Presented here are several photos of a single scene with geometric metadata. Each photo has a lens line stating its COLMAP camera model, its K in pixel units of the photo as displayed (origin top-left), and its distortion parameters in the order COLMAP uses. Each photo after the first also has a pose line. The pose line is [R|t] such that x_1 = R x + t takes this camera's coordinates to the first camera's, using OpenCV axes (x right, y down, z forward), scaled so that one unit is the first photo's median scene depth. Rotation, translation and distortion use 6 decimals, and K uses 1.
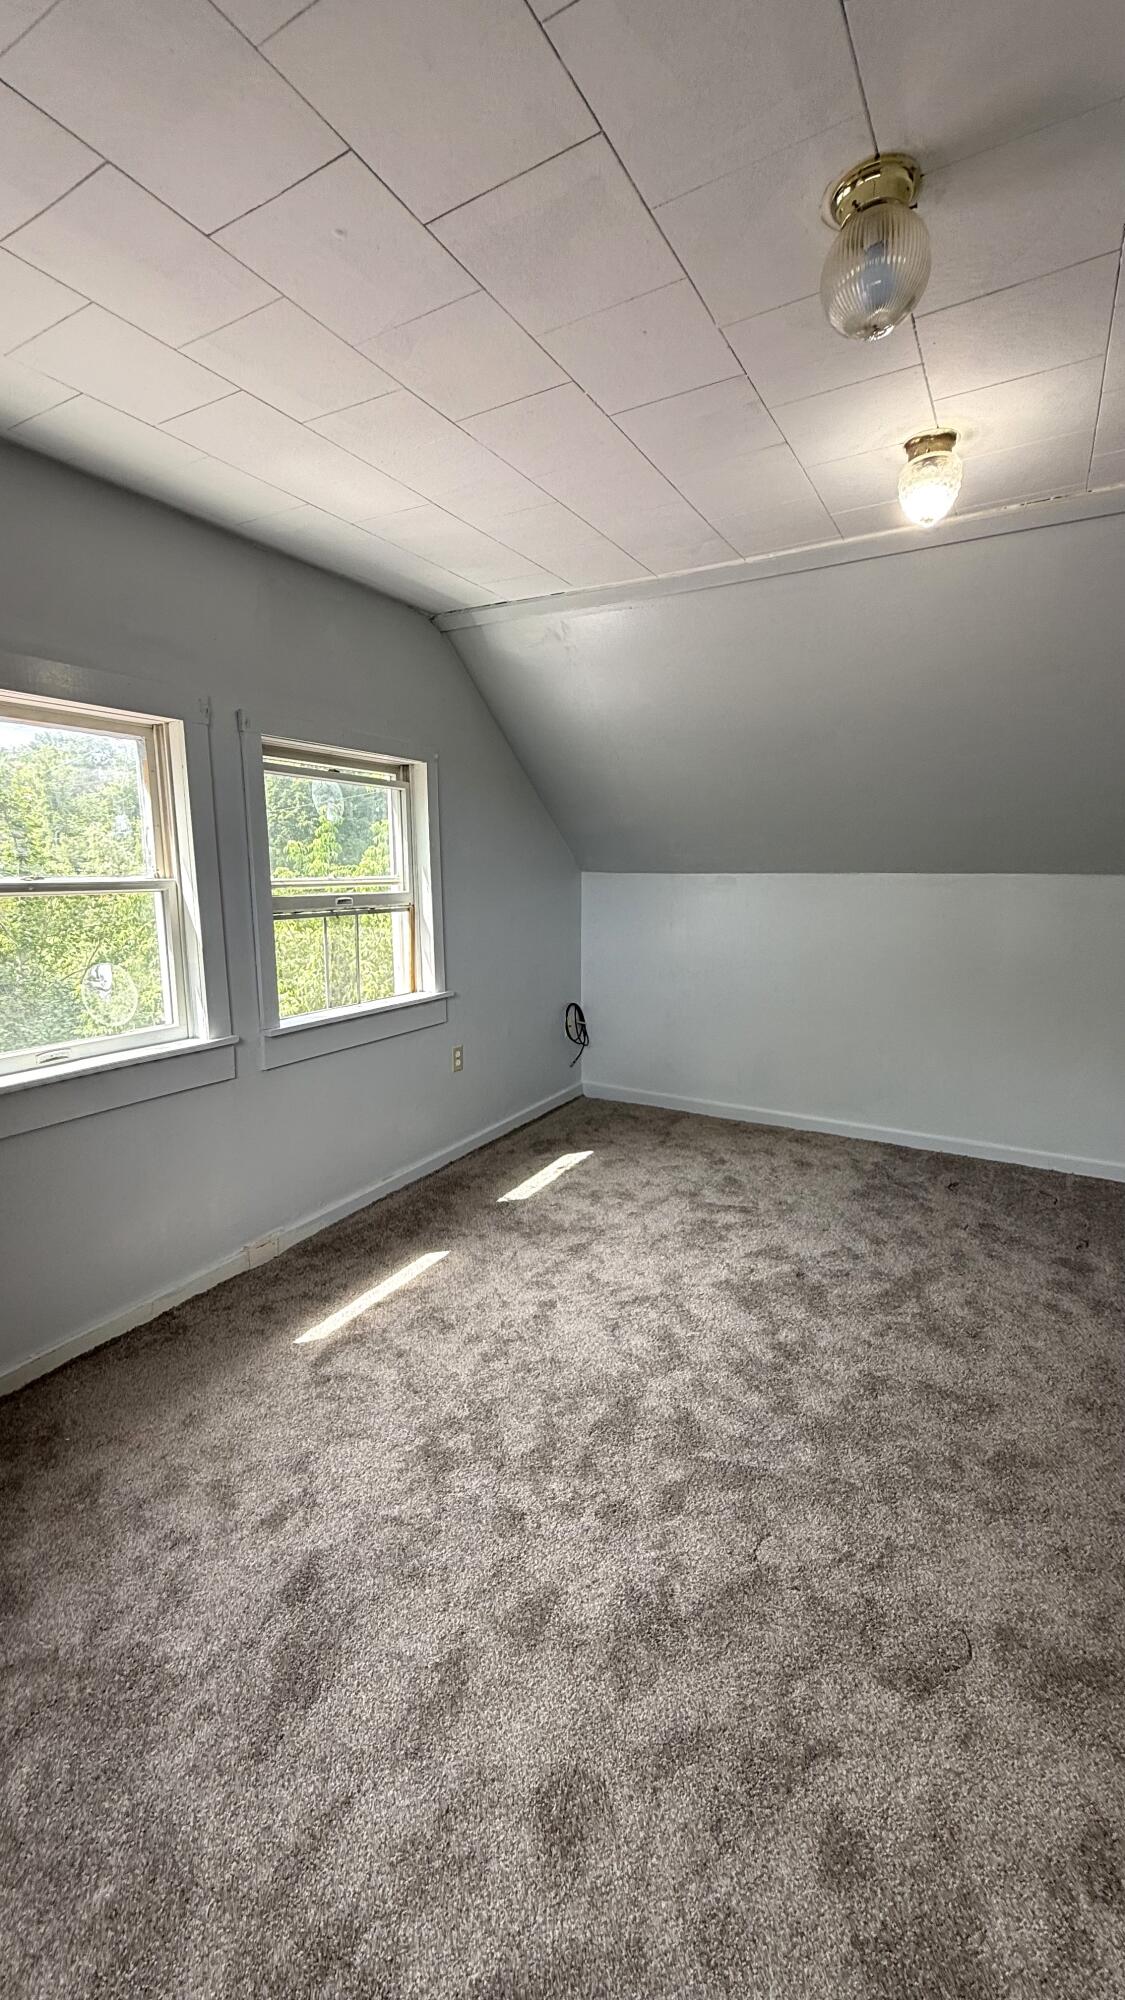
lens RADIAL K [[797.3, 0, 562.2], [0, 797.3, 992.8], [0, 0, 1]] dist [-0.000558, 0.000214]
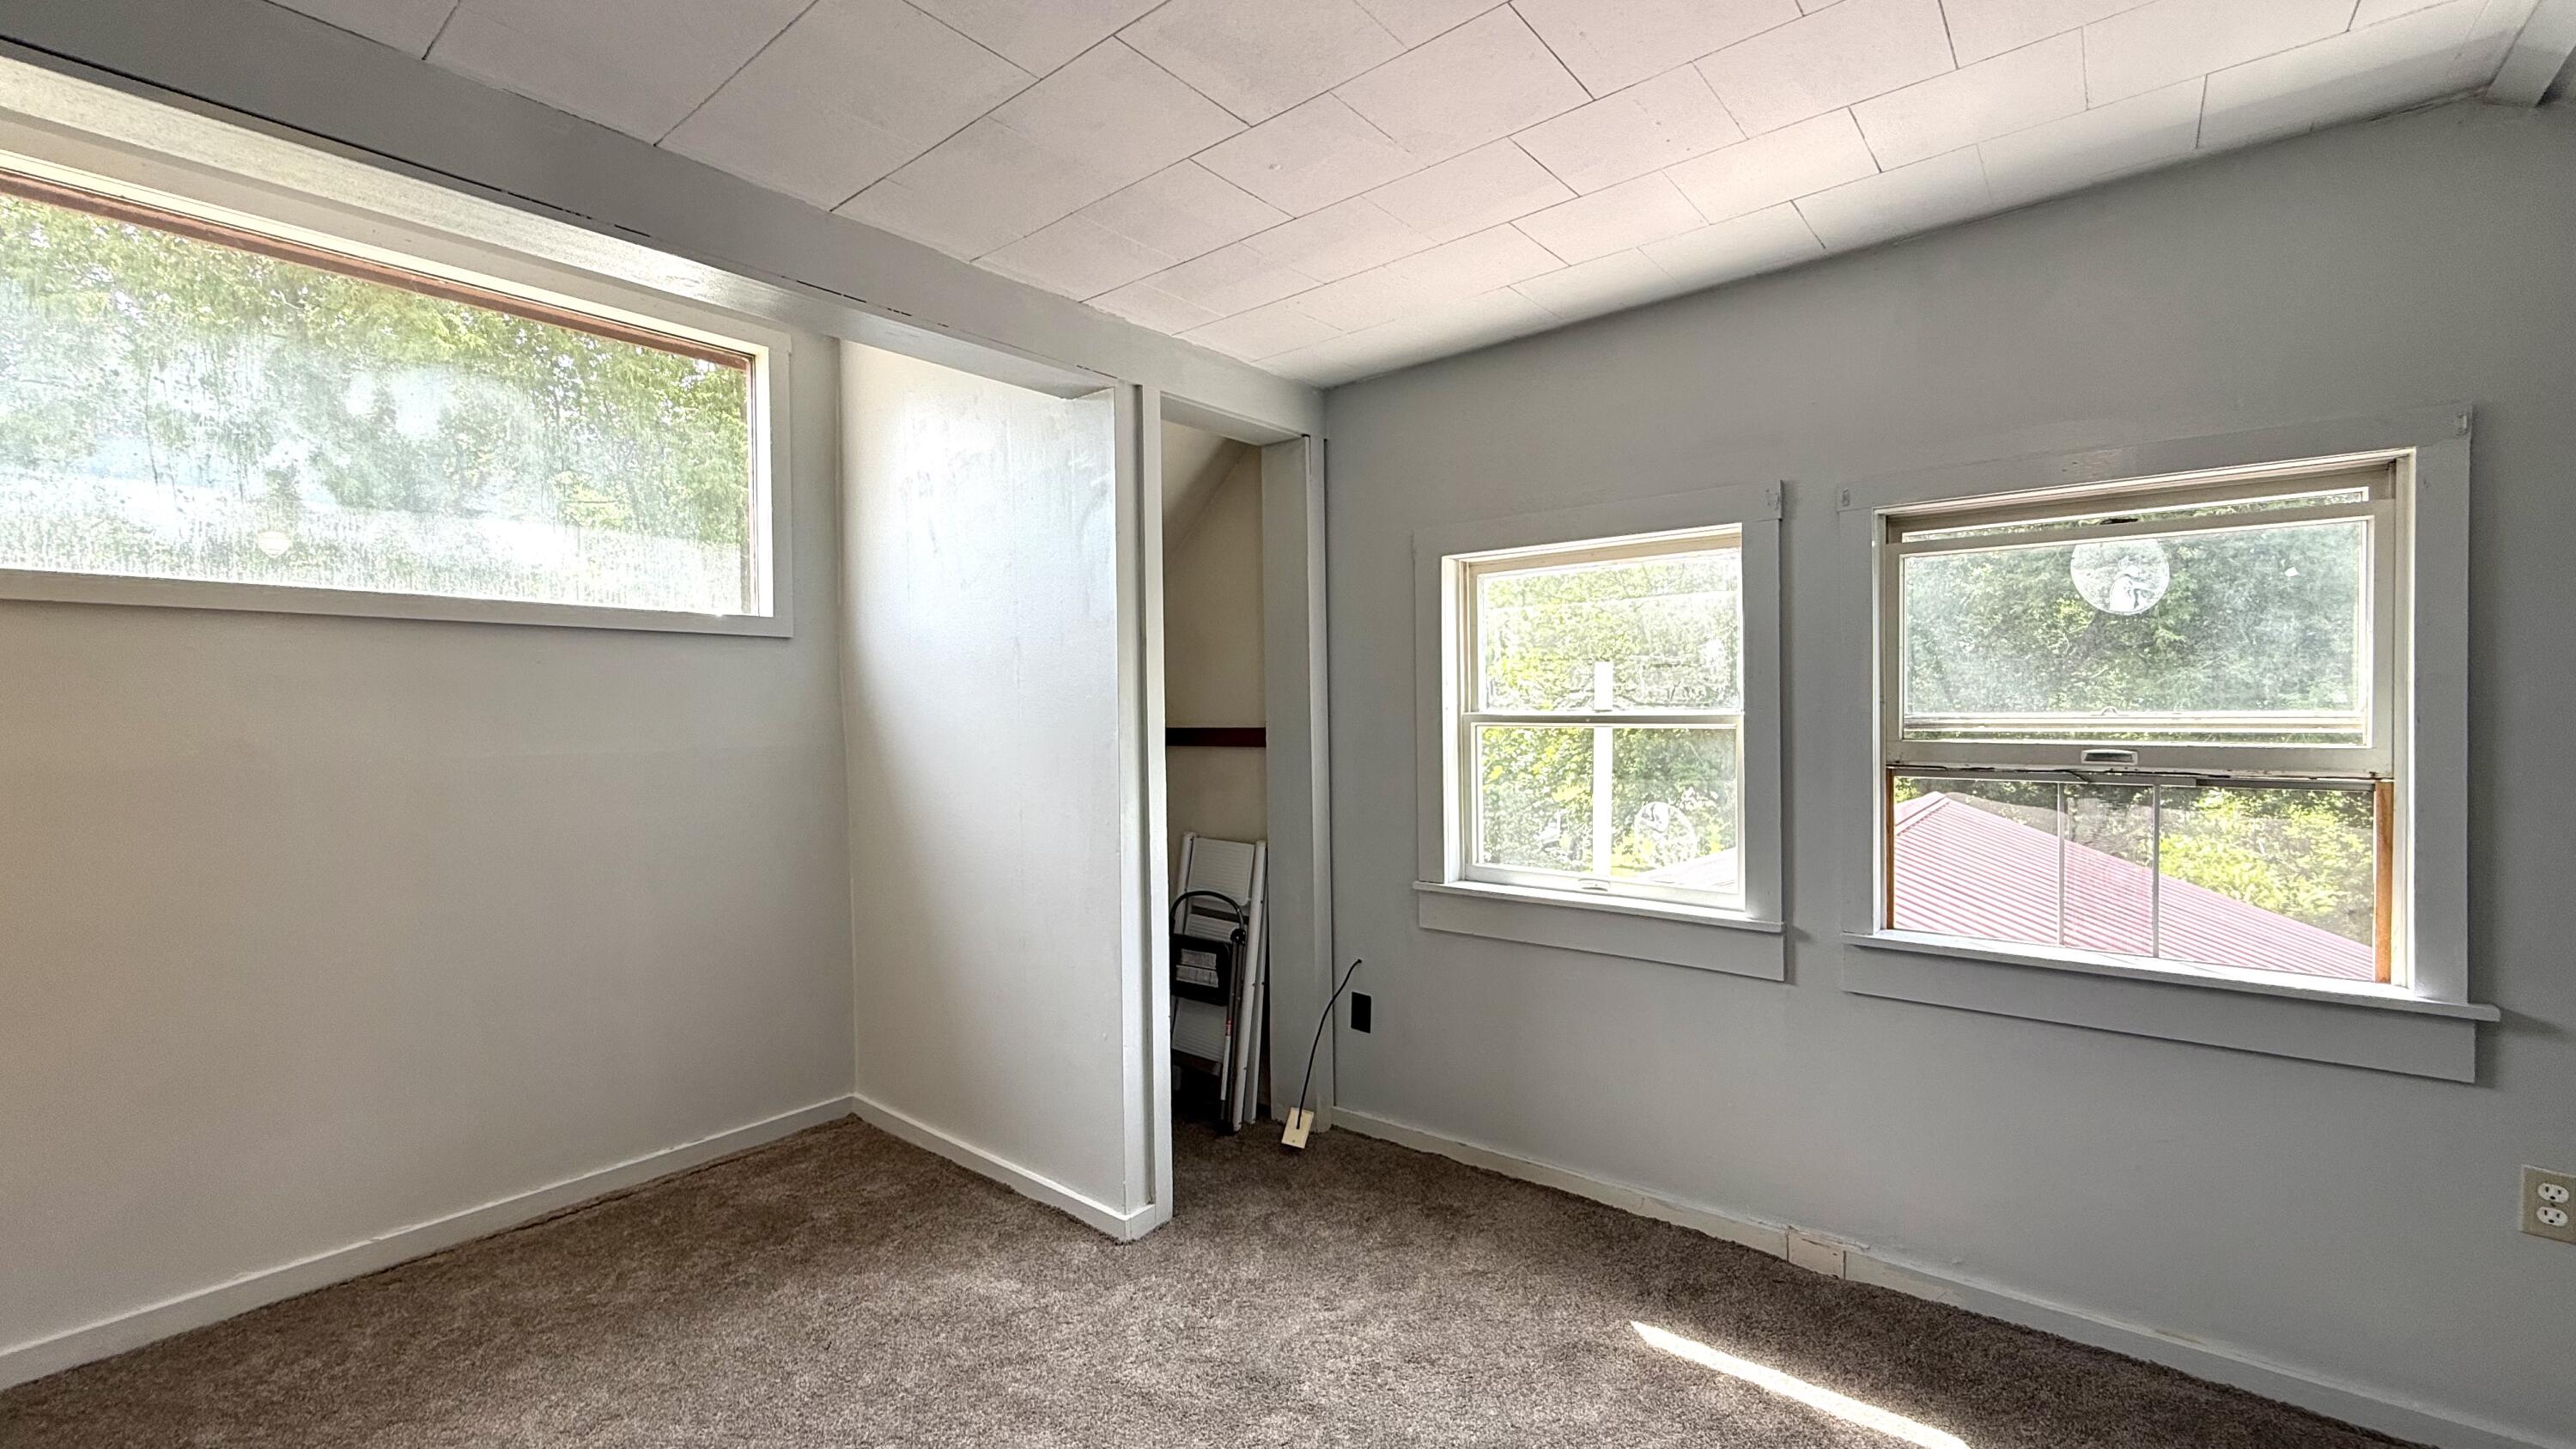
lens RADIAL K [[1027.1, 0, 1281.7], [0, 1027.1, 722.7], [0, 0, 1]] dist [-0.000558, 0.000214]
pose [[-0.155153, 0.020247, -0.987683, 0.530931], [-0.143196, 0.988770, 0.042764, -0.092952], [0.977457, 0.148067, -0.150511, 0.589719]]
